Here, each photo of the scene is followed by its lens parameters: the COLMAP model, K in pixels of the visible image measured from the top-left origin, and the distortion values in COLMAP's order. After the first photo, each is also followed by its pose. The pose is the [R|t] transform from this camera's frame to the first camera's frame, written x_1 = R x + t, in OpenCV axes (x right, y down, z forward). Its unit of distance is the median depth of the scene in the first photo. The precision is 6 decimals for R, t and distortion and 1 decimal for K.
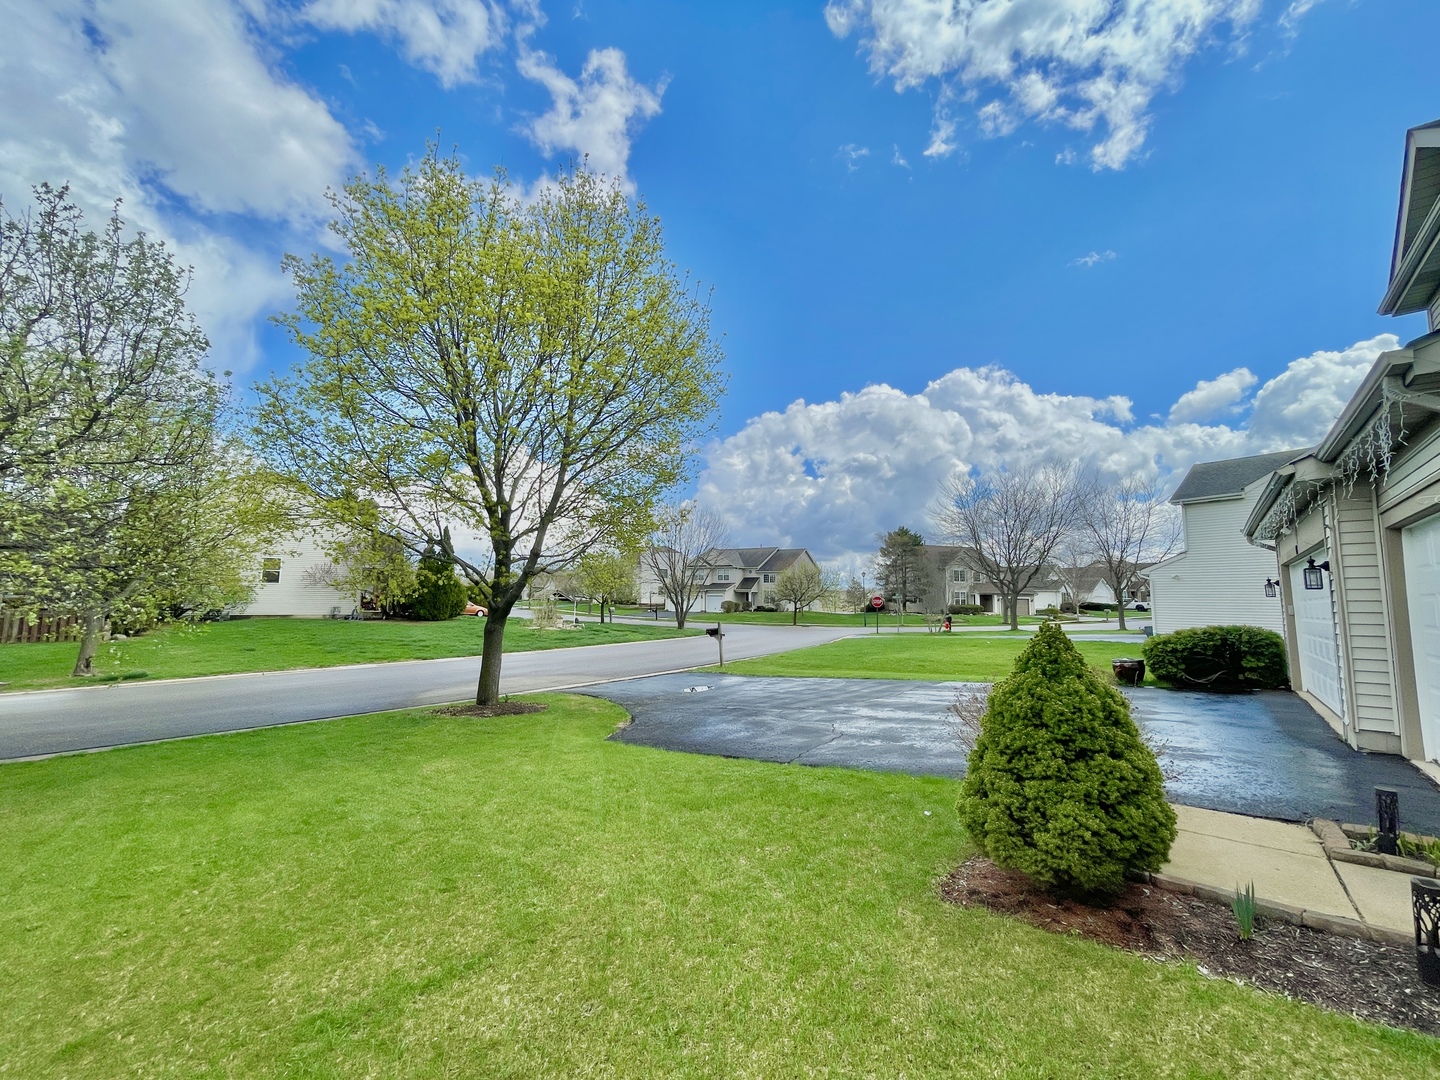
lens RADIAL K [[590.4, 0, 715.9], [0, 590.4, 539.3], [0, 0, 1]] dist [-0.002400, 0.001800]
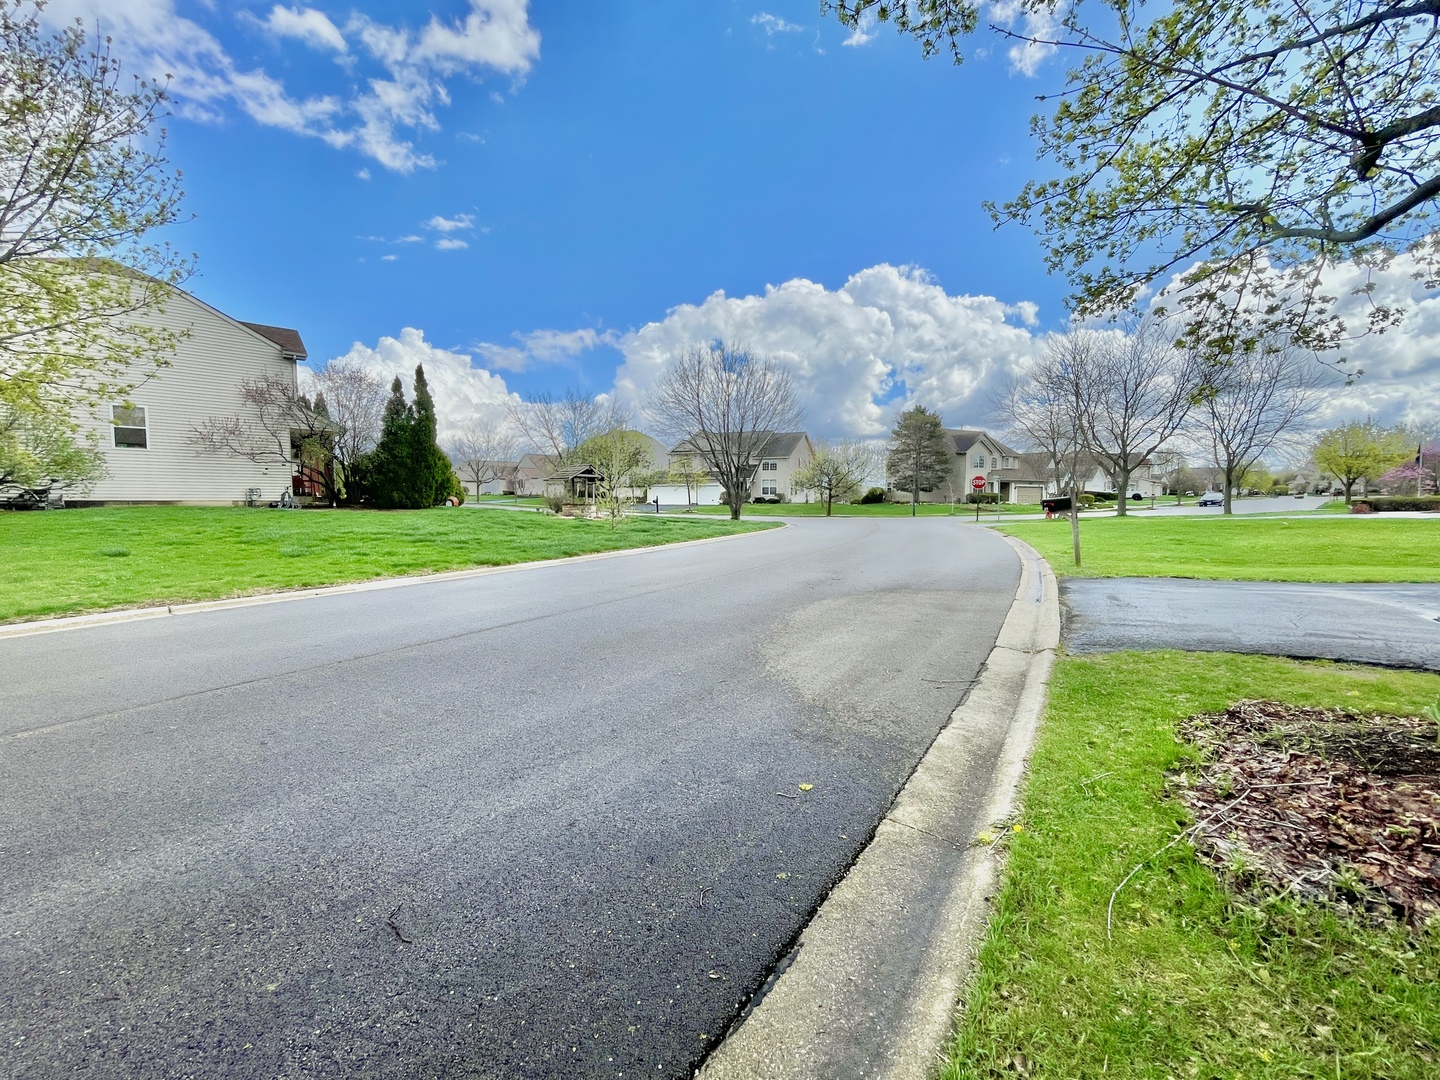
lens RADIAL K [[590.4, 0, 723.4], [0, 590.4, 528.5], [0, 0, 1]] dist [-0.002400, 0.001800]
pose [[0.988778, -0.014411, 0.148695, -0.111273], [-0.008318, 0.988481, 0.151116, 0.026745], [-0.149160, -0.150657, 0.977268, 0.137093]]
